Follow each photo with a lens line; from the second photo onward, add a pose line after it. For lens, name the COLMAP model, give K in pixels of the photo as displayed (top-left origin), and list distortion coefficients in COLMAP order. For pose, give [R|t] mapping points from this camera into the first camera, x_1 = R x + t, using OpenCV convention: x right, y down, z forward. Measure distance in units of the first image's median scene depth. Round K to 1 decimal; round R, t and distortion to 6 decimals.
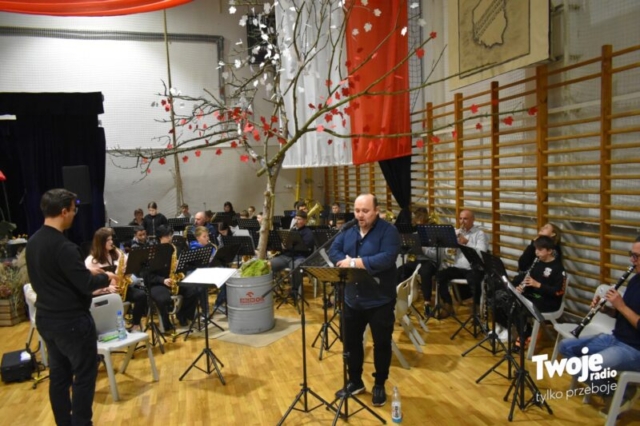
lens RADIAL K [[497.6, 0, 320.1], [0, 497.6, 216.9], [0, 0, 1]] dist [0.010541, 0.008654]
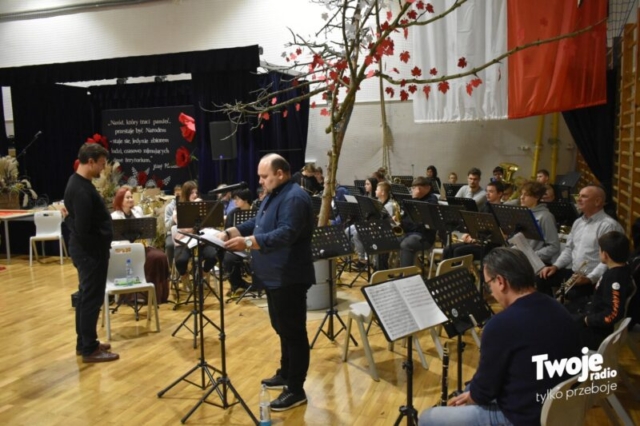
lens RADIAL K [[606.8, 0, 318.9], [0, 606.8, 207.9], [0, 0, 1]] dist [0.005186, 0.000000]
pose [[0.816756, 0.081035, -0.571265, 0.477232], [-0.057551, 0.996593, 0.059087, -0.013494], [0.574106, -0.015383, 0.818636, 0.129598]]
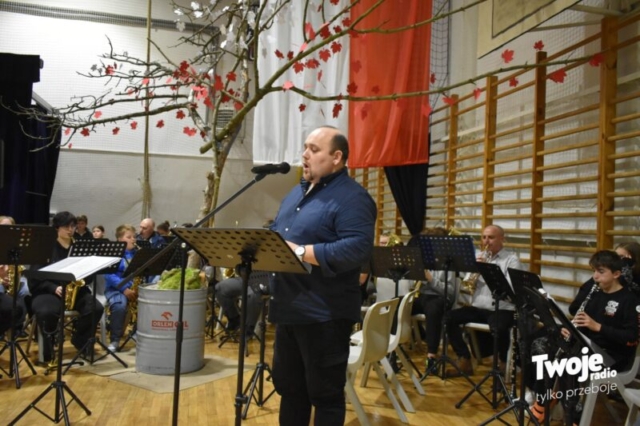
lens RADIAL K [[555.2, 0, 320.6], [0, 555.2, 217.0], [0, 0, 1]] dist [0.003555, -0.014448]
pose [[0.995946, 0.077523, -0.045627, 0.089622], [-0.081930, 0.991162, -0.104330, 0.079697], [0.037136, 0.107645, 0.993496, 0.222768]]
